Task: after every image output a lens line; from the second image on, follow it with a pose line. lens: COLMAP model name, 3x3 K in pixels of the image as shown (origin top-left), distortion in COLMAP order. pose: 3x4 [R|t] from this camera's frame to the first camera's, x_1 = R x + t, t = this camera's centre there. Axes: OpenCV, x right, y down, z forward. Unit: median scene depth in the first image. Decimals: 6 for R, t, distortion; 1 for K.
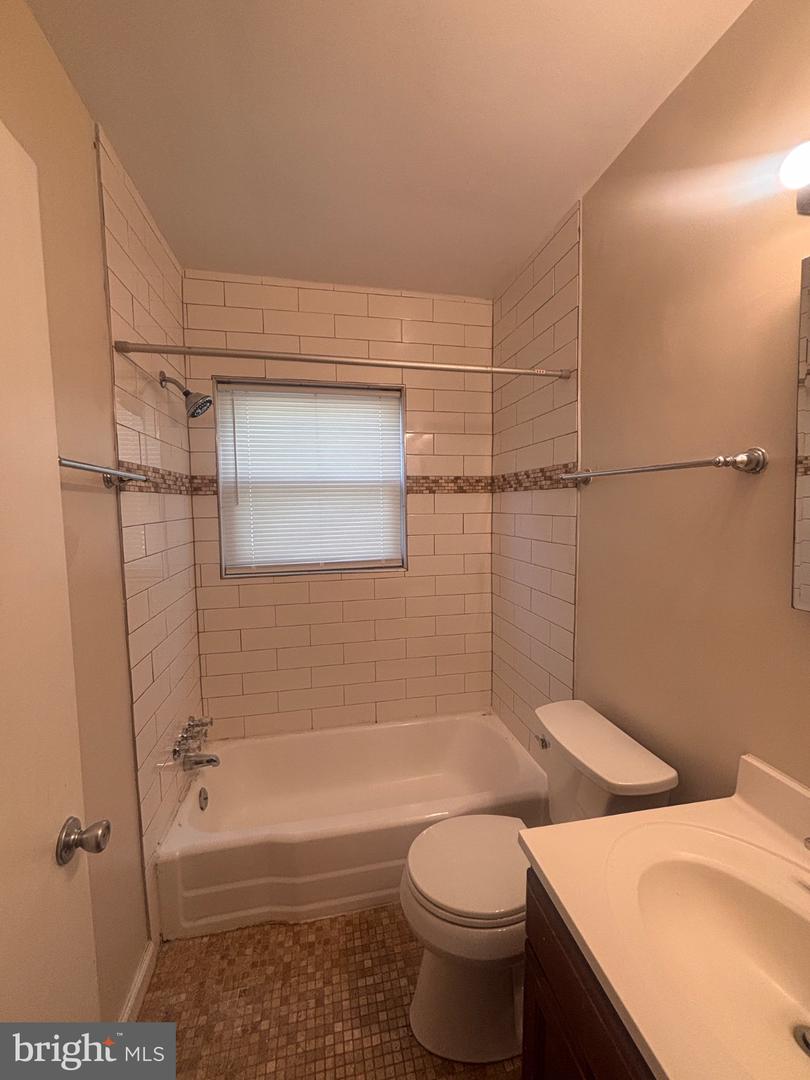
lens RADIAL K [[435.6, 0, 404.6], [0, 435.6, 539.2], [0, 0, 1]] dist [-0.000247, 0.000043]
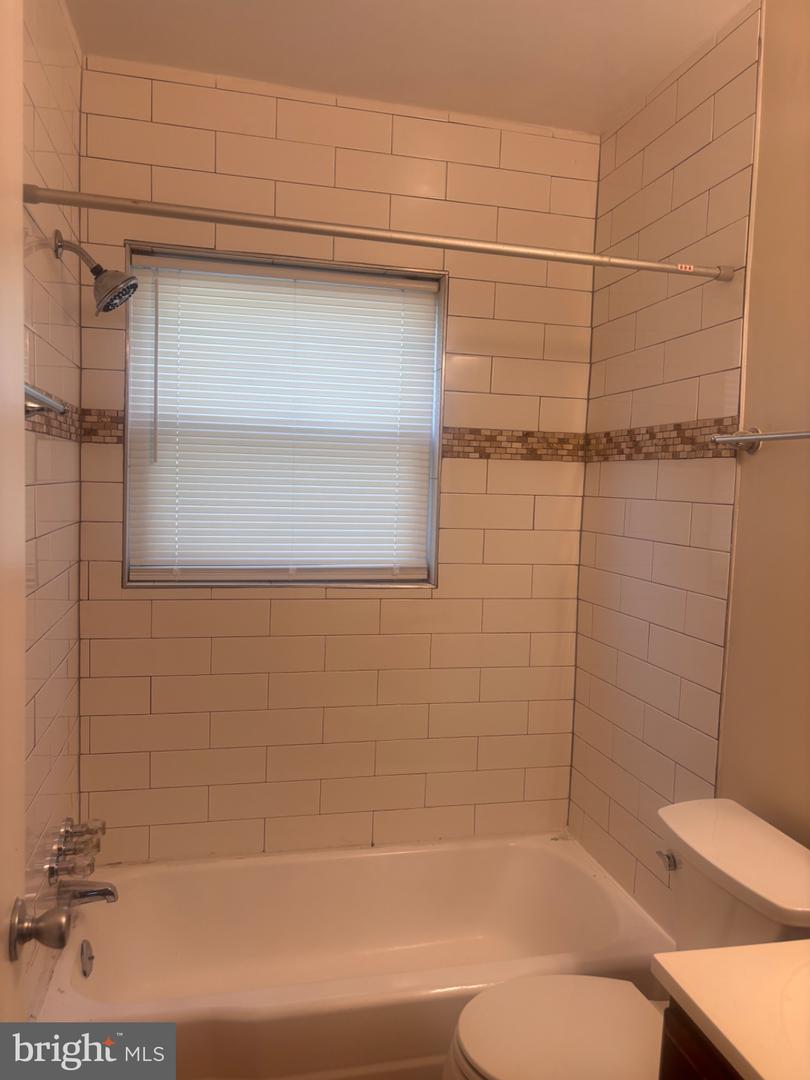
lens RADIAL K [[826.2, 0, 407.2], [0, 826.2, 547.6], [0, 0, 1]] dist [0.005538, -0.003317]
pose [[0.998492, 0.041539, 0.035884, -0.090560], [-0.041474, 0.999136, -0.002566, 0.026614], [-0.035960, 0.001074, 0.999353, -0.131022]]
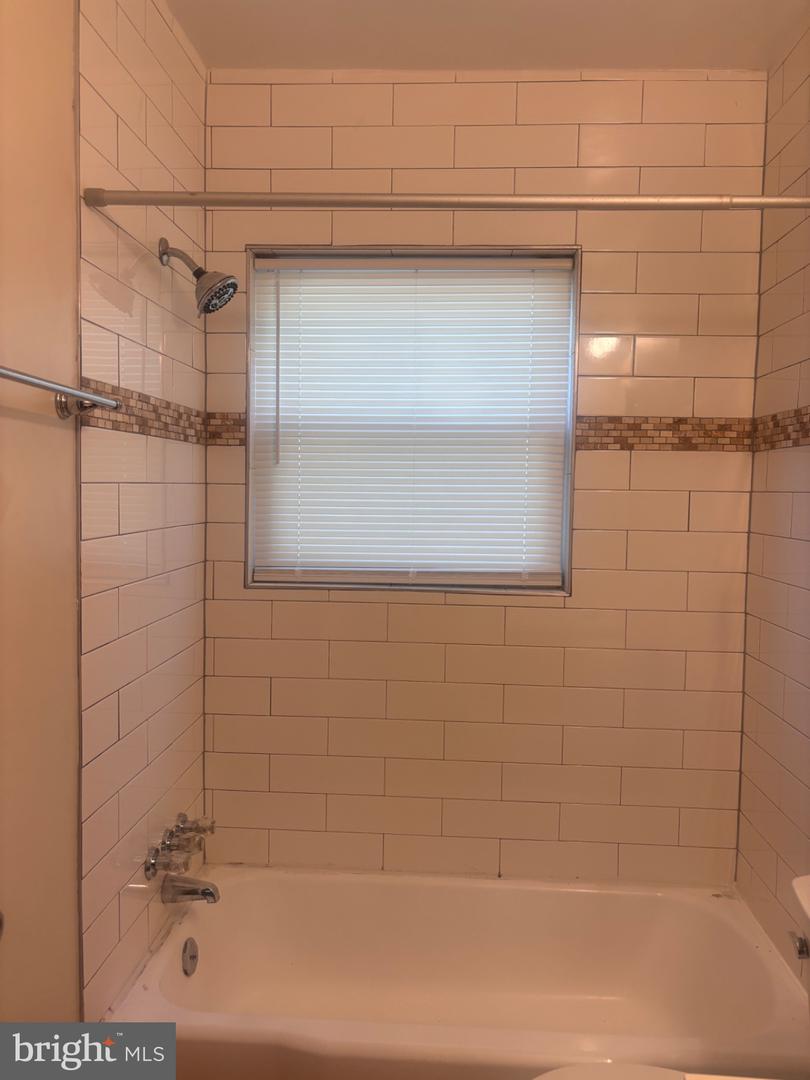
lens RADIAL K [[824.8, 0, 405.0], [0, 824.8, 537.8], [0, 0, 1]] dist [0.007871, -0.002158]
pose [[0.964287, 0.043407, -0.261277, 0.082424], [-0.049209, 0.998665, -0.015702, 0.032849], [0.260247, 0.027998, 0.965136, -0.021757]]
